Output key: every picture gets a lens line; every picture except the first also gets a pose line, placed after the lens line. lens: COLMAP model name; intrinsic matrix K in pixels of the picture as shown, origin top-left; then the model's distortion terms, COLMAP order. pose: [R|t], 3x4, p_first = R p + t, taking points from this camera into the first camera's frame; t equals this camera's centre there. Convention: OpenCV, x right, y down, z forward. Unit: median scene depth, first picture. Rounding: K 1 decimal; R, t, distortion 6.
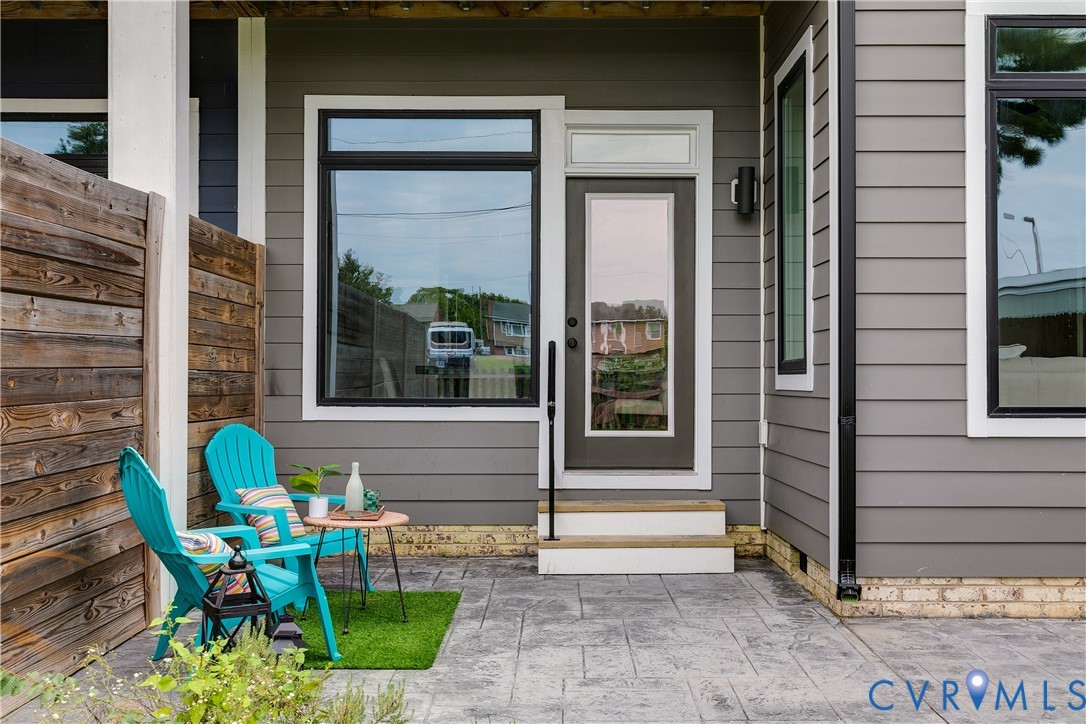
lens RADIAL K [[1072.8, 0, 538.9], [0, 1072.8, 360.5], [0, 0, 1]] dist [0.000255, 0.000000]
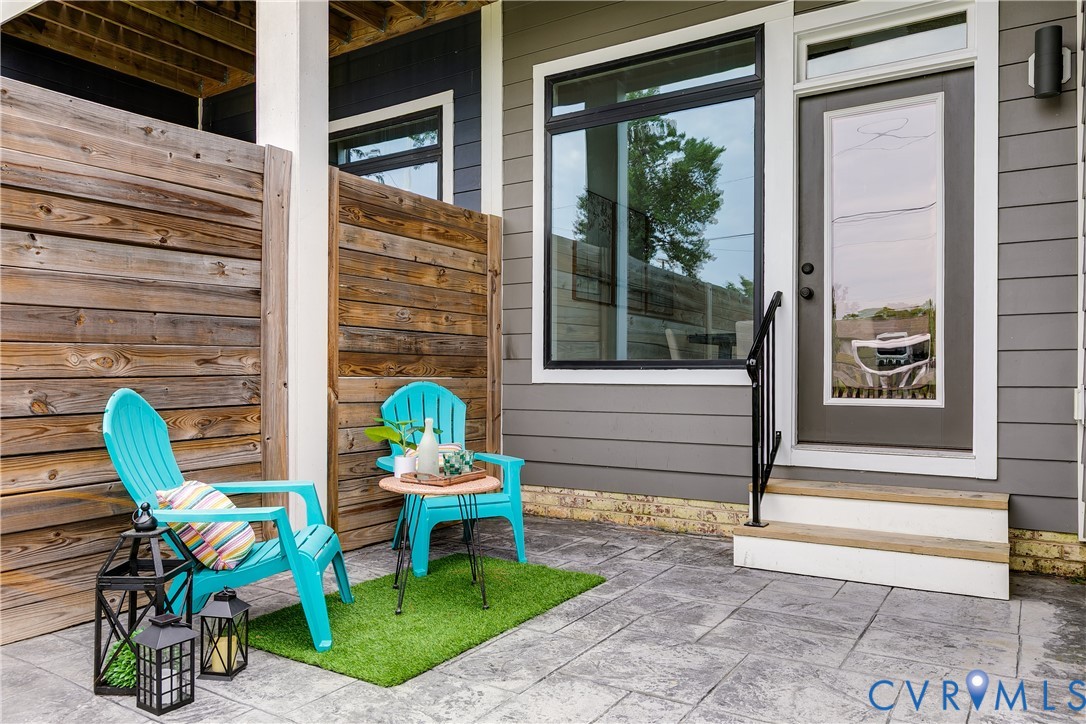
lens RADIAL K [[745.9, 0, 575.9], [0, 745.9, 374.6], [0, 0, 1]] dist [0.008097, -0.003971]
pose [[0.845184, -0.003207, -0.534467, 0.204208], [0.008141, 0.999943, 0.006874, 0.044731], [0.534414, -0.010160, 0.845162, 0.435273]]
